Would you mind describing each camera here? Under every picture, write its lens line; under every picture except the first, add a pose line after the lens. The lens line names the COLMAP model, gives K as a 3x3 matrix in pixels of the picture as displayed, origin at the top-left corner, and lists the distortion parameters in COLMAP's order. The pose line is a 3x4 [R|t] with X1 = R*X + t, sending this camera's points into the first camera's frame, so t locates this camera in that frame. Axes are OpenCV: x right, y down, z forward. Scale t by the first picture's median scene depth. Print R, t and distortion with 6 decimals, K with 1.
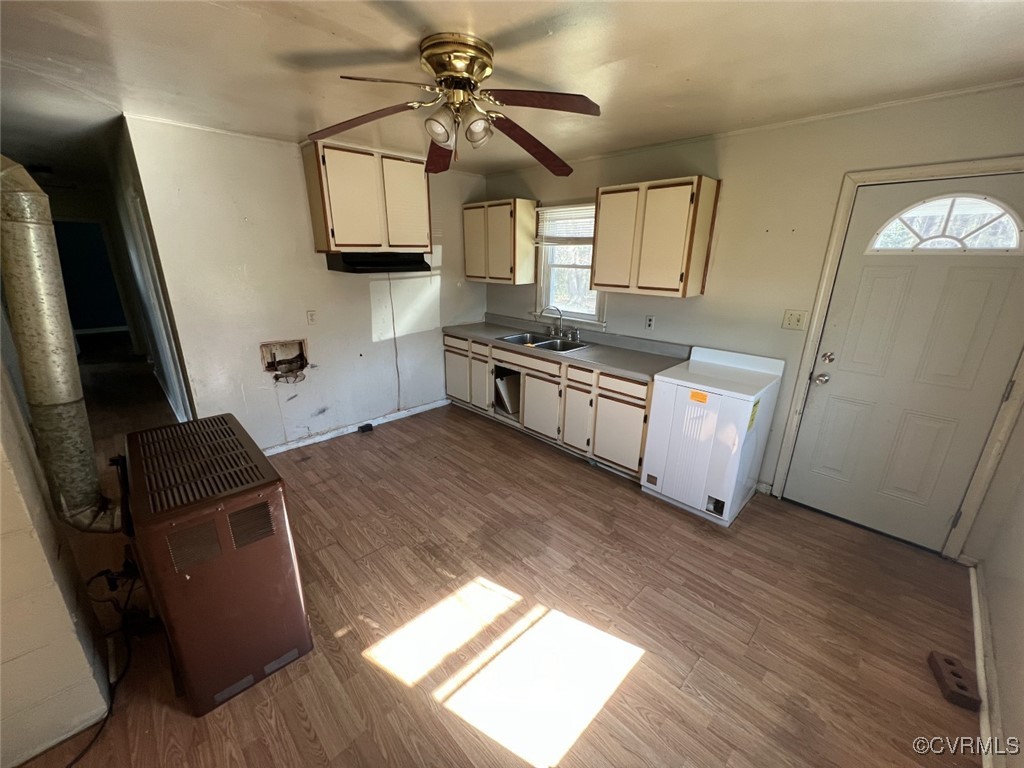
lens RADIAL K [[410.5, 0, 512.0], [0, 410.5, 385.6], [0, 0, 1]] dist [0.001206, -0.000231]
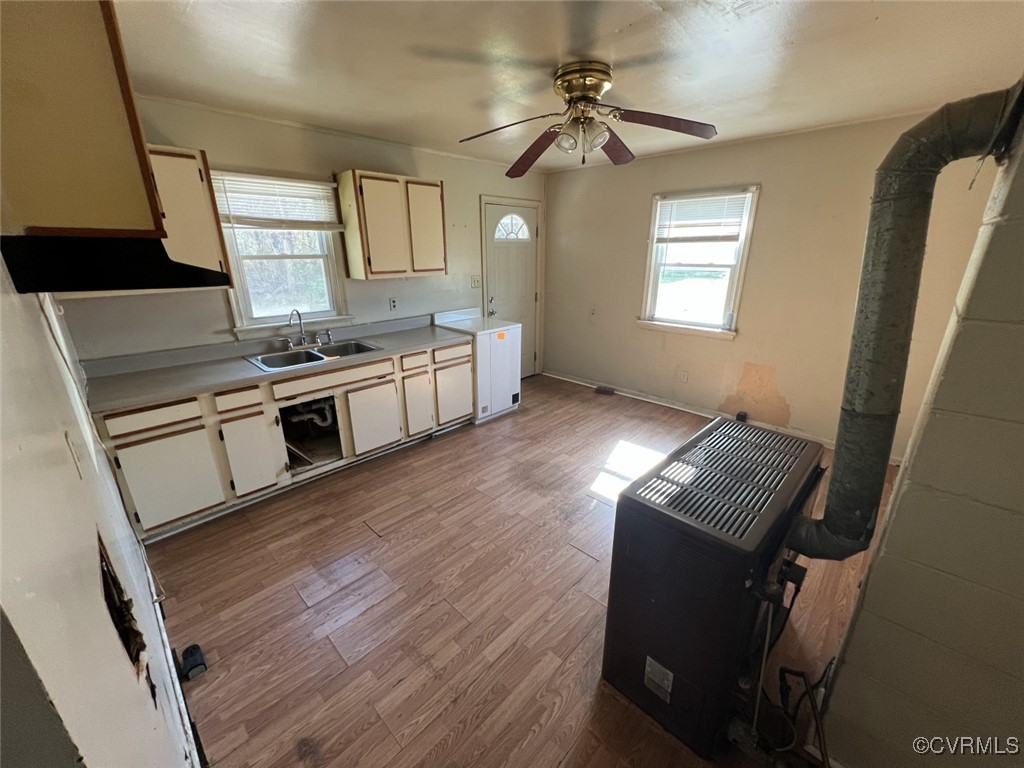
lens RADIAL K [[410.5, 0, 512.4], [0, 410.5, 383.9], [0, 0, 1]] dist [0.001206, -0.000231]
pose [[-0.026504, -0.328469, 0.944143, -0.841328], [0.304655, 0.896890, 0.320582, -0.233023], [-0.952094, 0.296135, 0.076298, 0.727118]]
